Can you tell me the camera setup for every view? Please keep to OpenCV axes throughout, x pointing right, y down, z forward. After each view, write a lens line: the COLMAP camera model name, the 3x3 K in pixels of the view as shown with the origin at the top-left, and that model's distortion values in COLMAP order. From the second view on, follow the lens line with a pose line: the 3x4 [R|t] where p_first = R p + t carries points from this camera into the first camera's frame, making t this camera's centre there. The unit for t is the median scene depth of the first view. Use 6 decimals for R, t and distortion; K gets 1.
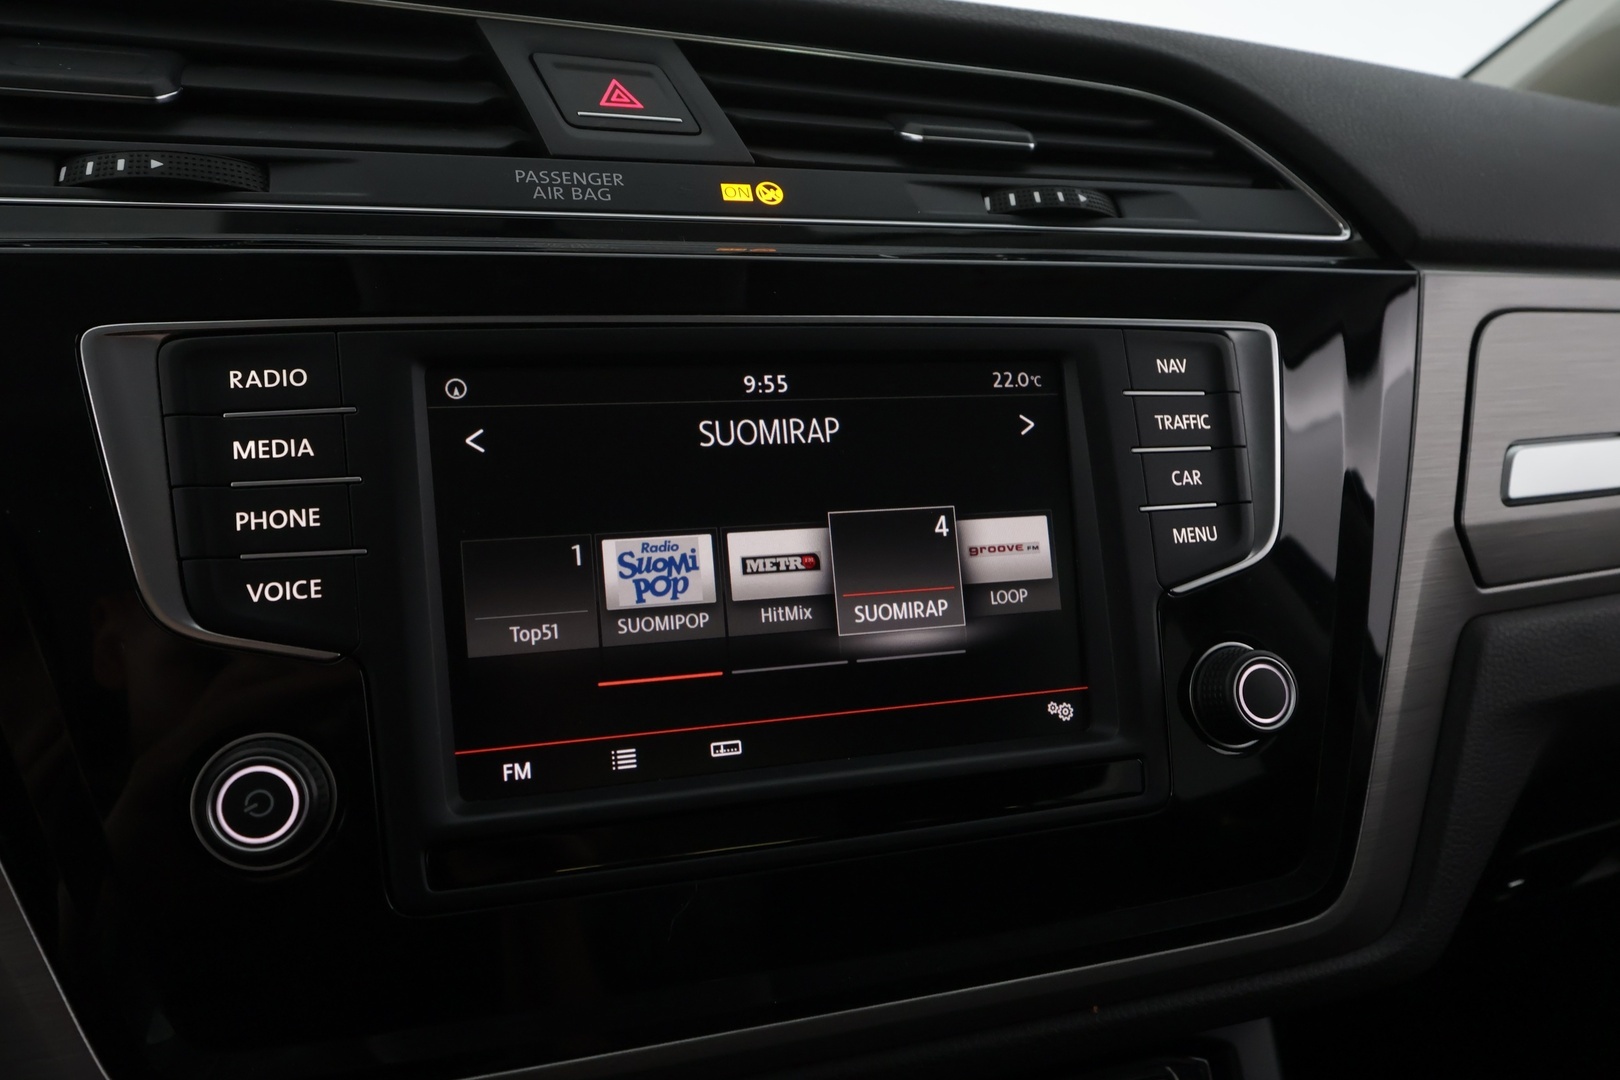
lens RADIAL K [[1311.1, 0, 814.6], [0, 1311.1, 538.0], [0, 0, 1]] dist [0.006732, 0.008840]
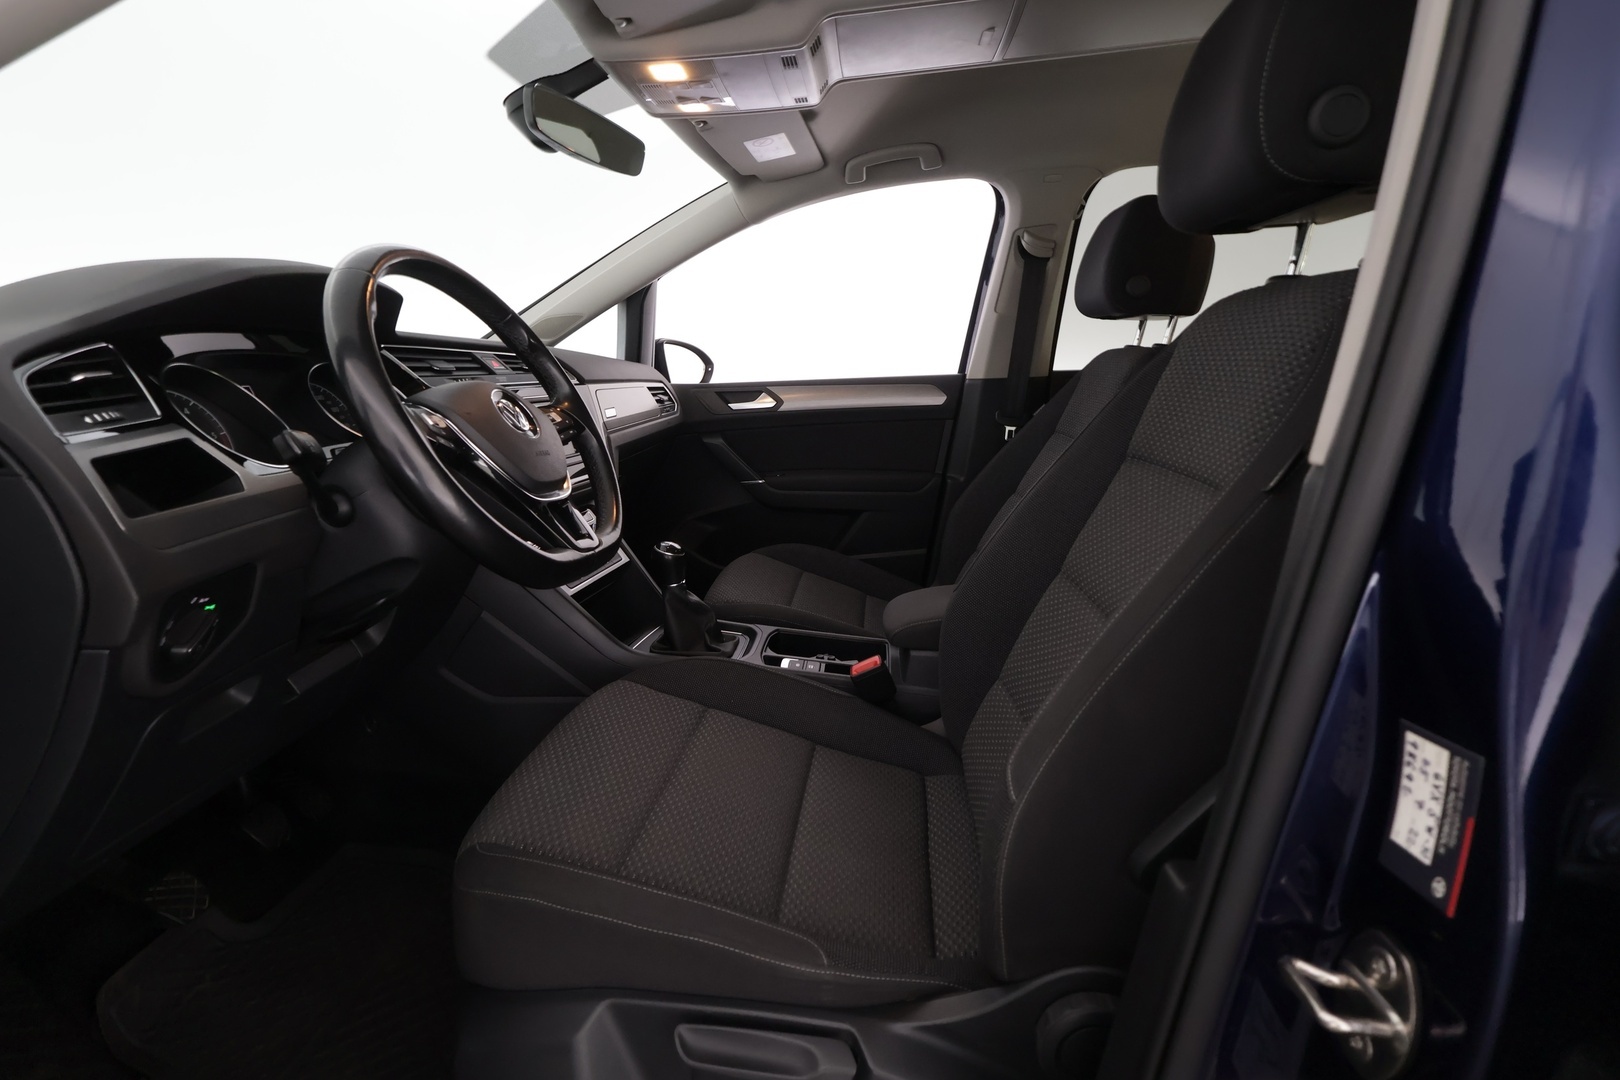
lens RADIAL K [[747.9, 0, 822.1], [0, 747.9, 543.4], [0, 0, 1]] dist [0.017340, -0.000575]
pose [[0.507994, -0.227091, 0.830886, -2.672787], [0.207290, 0.968502, 0.137969, 0.347173], [-0.836046, 0.102147, 0.539067, -2.302826]]
